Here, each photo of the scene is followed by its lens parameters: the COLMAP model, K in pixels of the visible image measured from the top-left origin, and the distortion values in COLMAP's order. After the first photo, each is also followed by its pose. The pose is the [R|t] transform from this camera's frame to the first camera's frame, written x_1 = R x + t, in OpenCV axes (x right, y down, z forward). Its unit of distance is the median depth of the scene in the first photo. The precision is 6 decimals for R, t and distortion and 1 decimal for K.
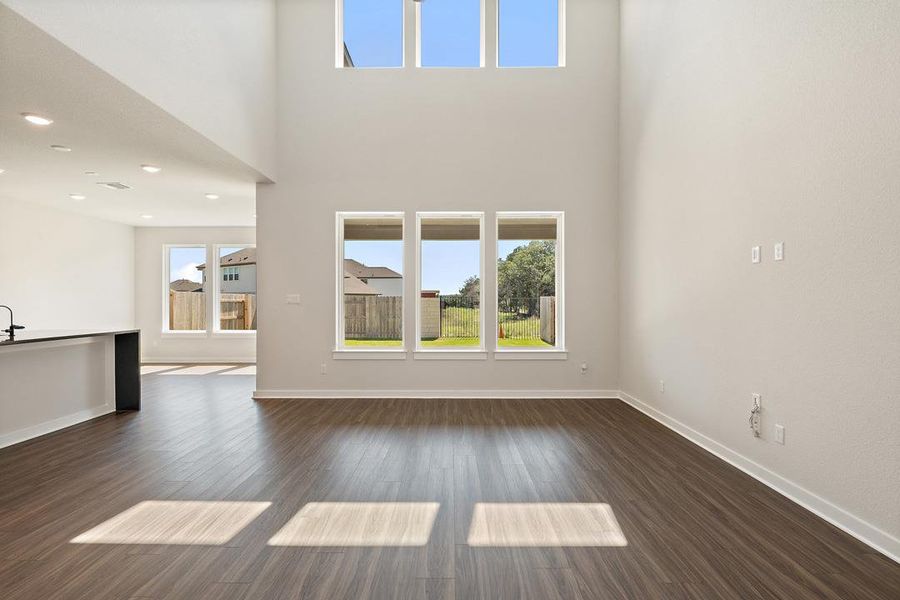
lens RADIAL K [[417.1, 0, 453.4], [0, 417.1, 301.0], [0, 0, 1]] dist [-0.001342, -0.000678]
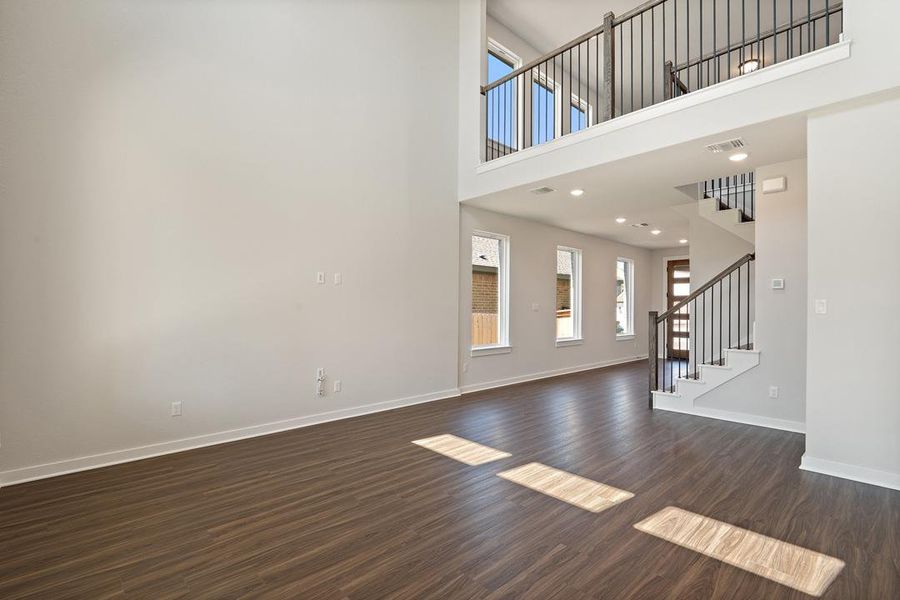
lens RADIAL K [[417.1, 0, 453.4], [0, 417.1, 301.0], [0, 0, 1]] dist [-0.001342, -0.000678]
pose [[-0.685758, 0.008320, 0.727782, -0.424342], [-0.000340, 0.999931, -0.011751, -0.004124], [-0.727830, -0.008306, -0.685708, 0.989816]]
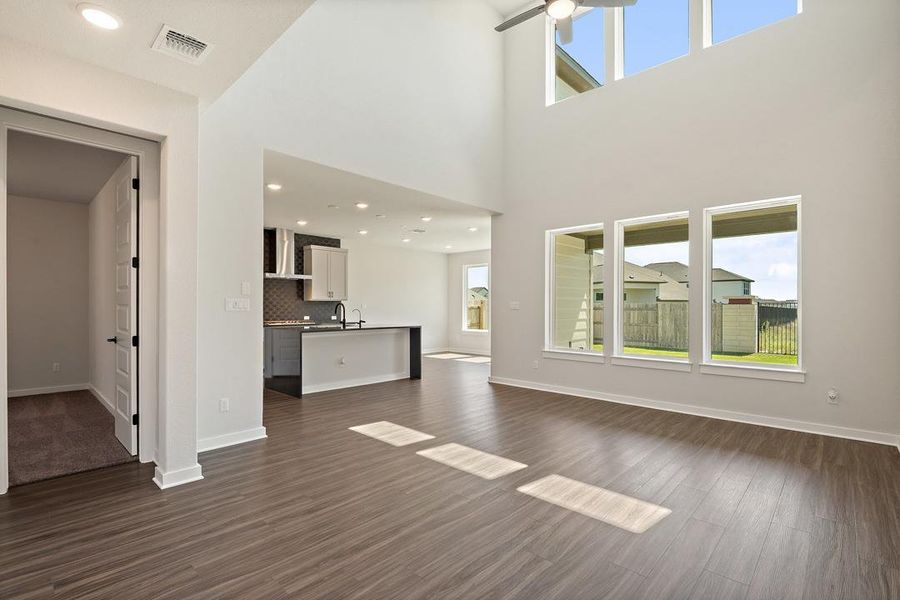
lens RADIAL K [[423.2, 0, 453.4], [0, 423.2, 307.0], [0, 0, 1]] dist [-0.002738, -0.000483]
pose [[0.728551, 0.003210, -0.684984, 0.352575], [-0.005255, 0.999986, -0.000903, 0.001494], [0.684971, 0.004257, 0.728558, -0.037258]]
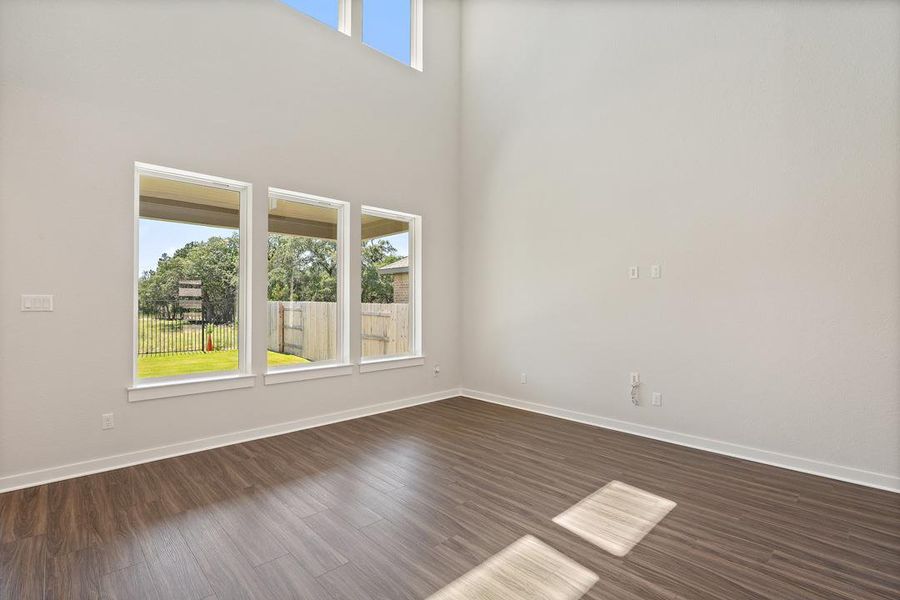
lens RADIAL K [[416.8, 0, 450.0], [0, 416.8, 300.0], [0, 0, 1]] dist [-0.001074, -0.000649]
pose [[0.724680, 0.008018, 0.689039, -0.388677], [0.001580, 0.999910, -0.013297, -0.000952], [-0.689084, 0.010725, 0.724602, 0.245026]]
